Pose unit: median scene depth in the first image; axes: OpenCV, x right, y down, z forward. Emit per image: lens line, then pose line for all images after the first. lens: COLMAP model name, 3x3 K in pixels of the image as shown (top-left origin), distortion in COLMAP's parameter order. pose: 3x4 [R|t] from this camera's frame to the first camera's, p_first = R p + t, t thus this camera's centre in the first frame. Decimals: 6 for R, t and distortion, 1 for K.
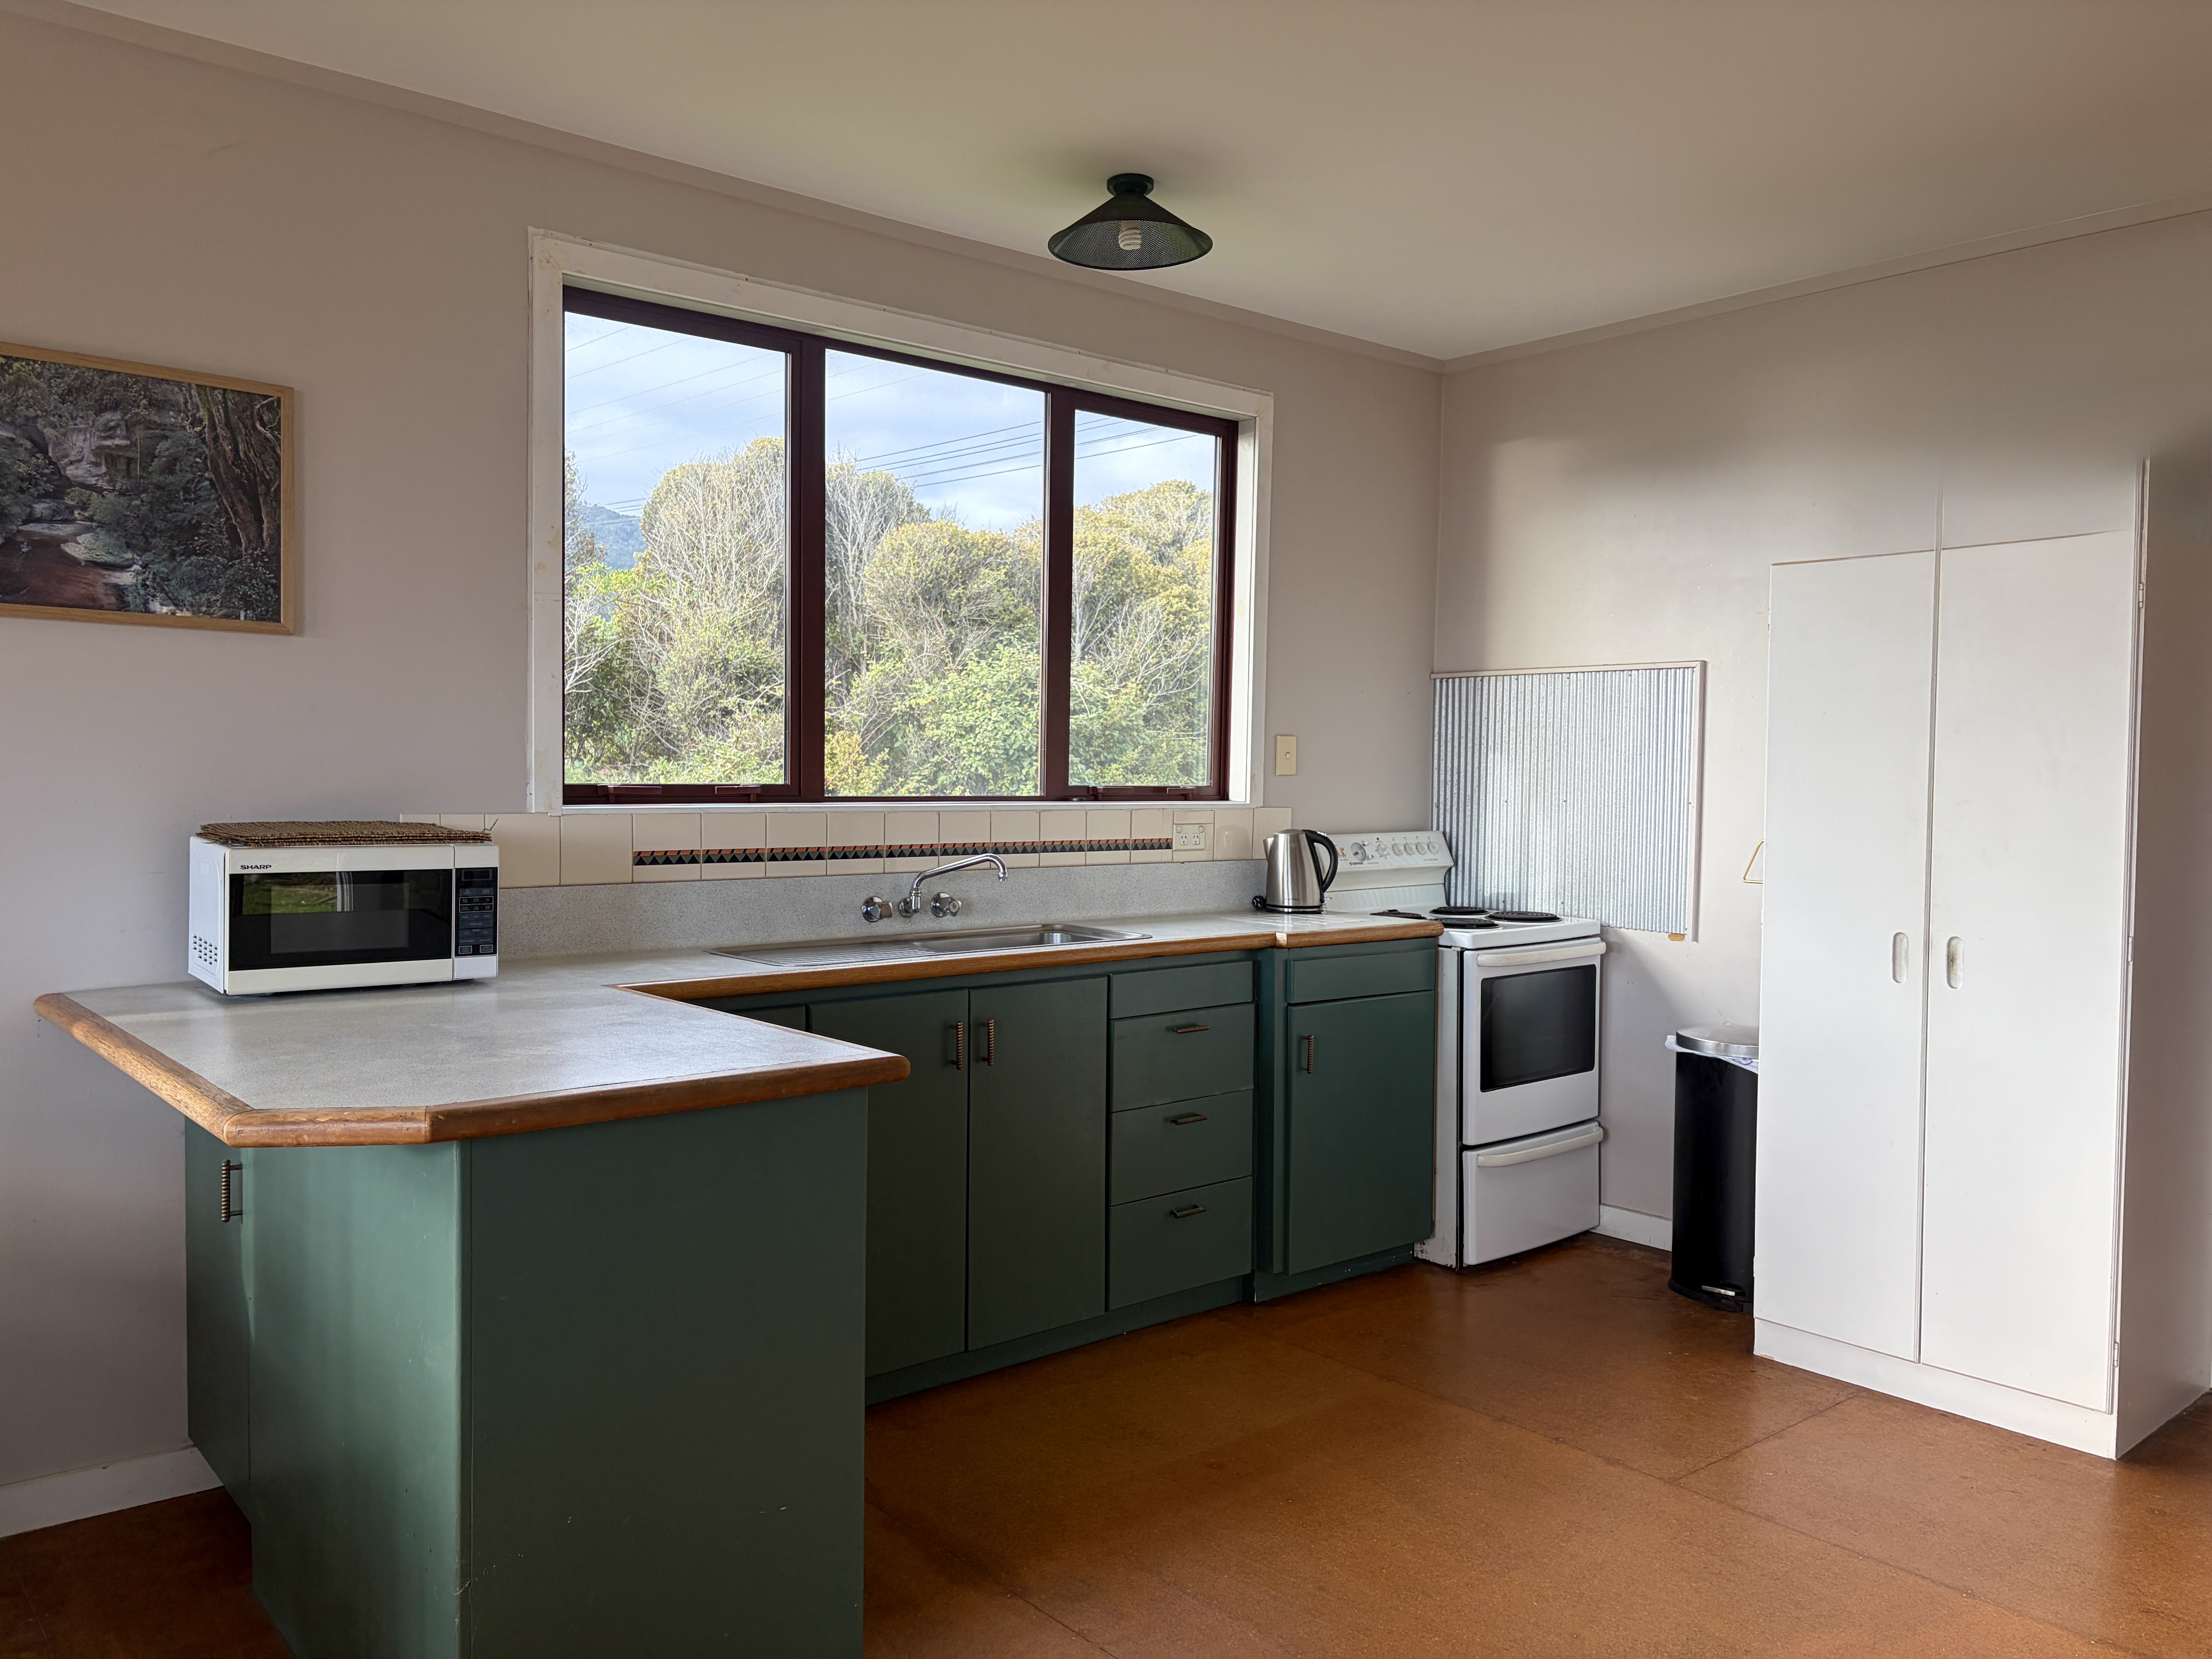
lens RADIAL K [[1686.4, 0, 1107.9], [0, 1686.4, 819.4], [0, 0, 1]] dist [0.025272, -0.010912]
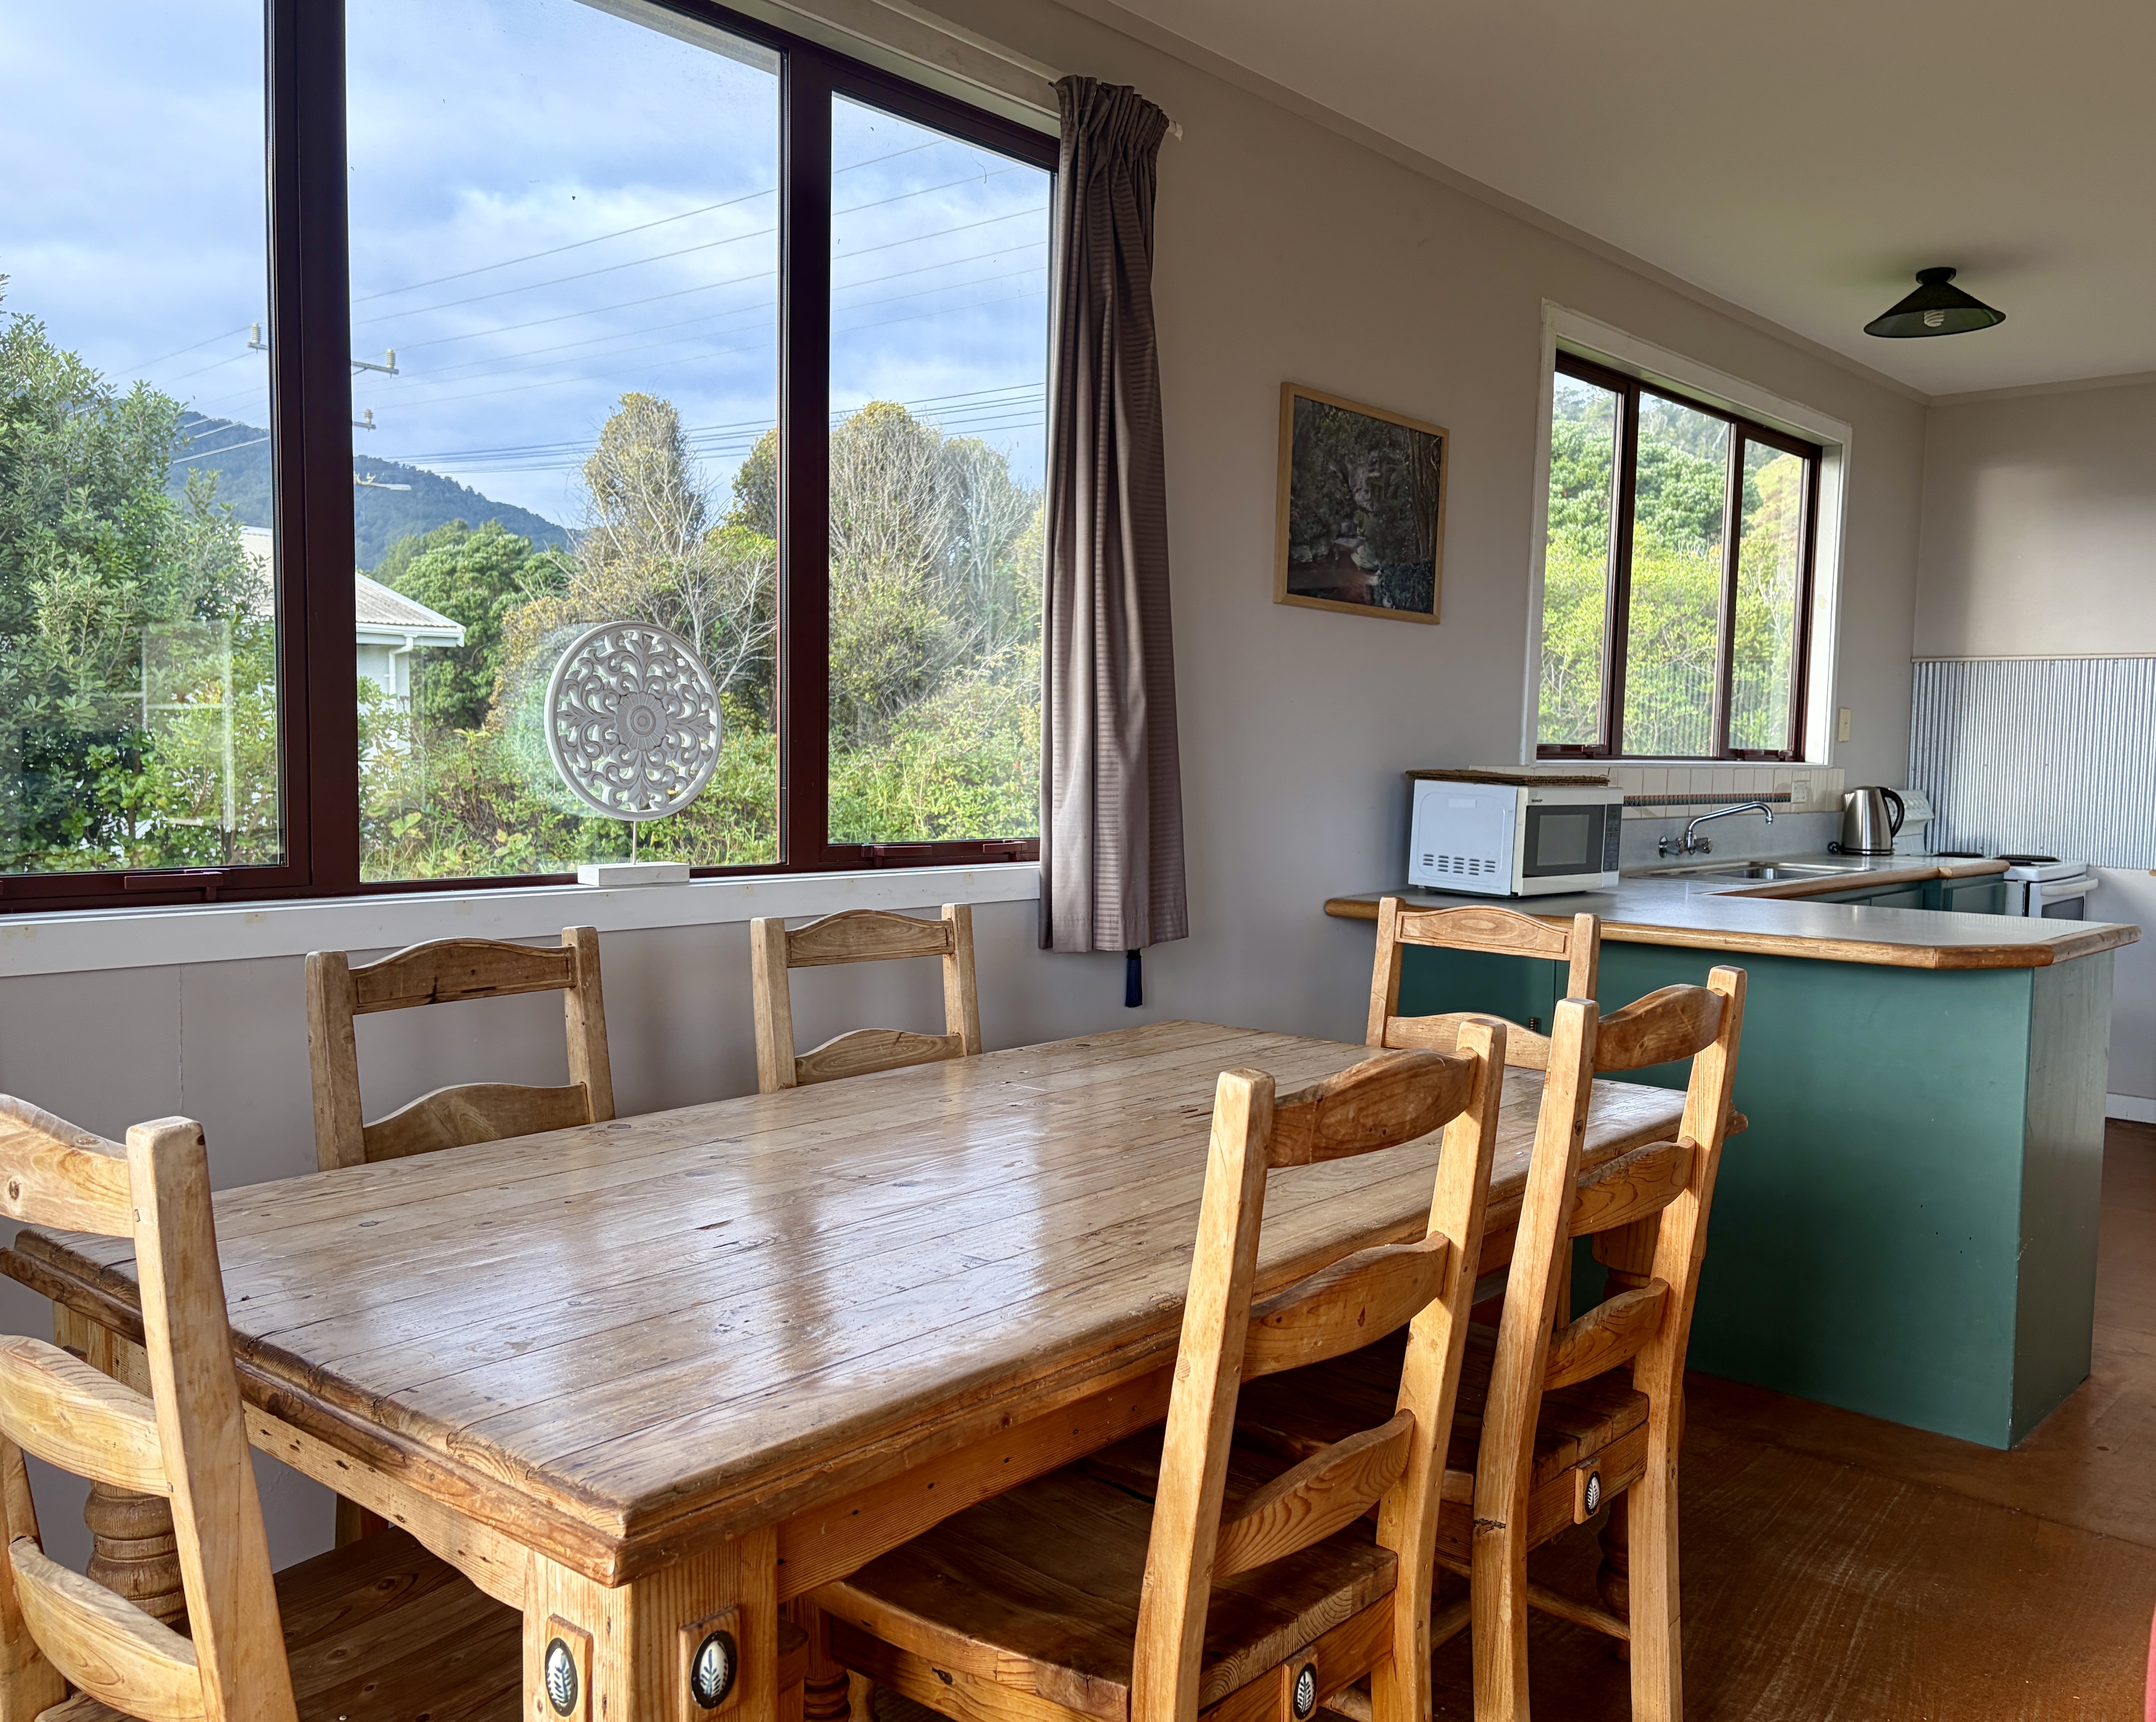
lens RADIAL K [[1850.7, 0, 1076.8], [0, 1850.7, 874.1], [0, 0, 1]] dist [-0.000359, -0.020042]
pose [[0.989816, -0.004277, 0.142290, -0.766582], [-0.001265, 0.999245, 0.038836, 0.021442], [-0.142349, -0.038621, 0.989063, -0.284661]]
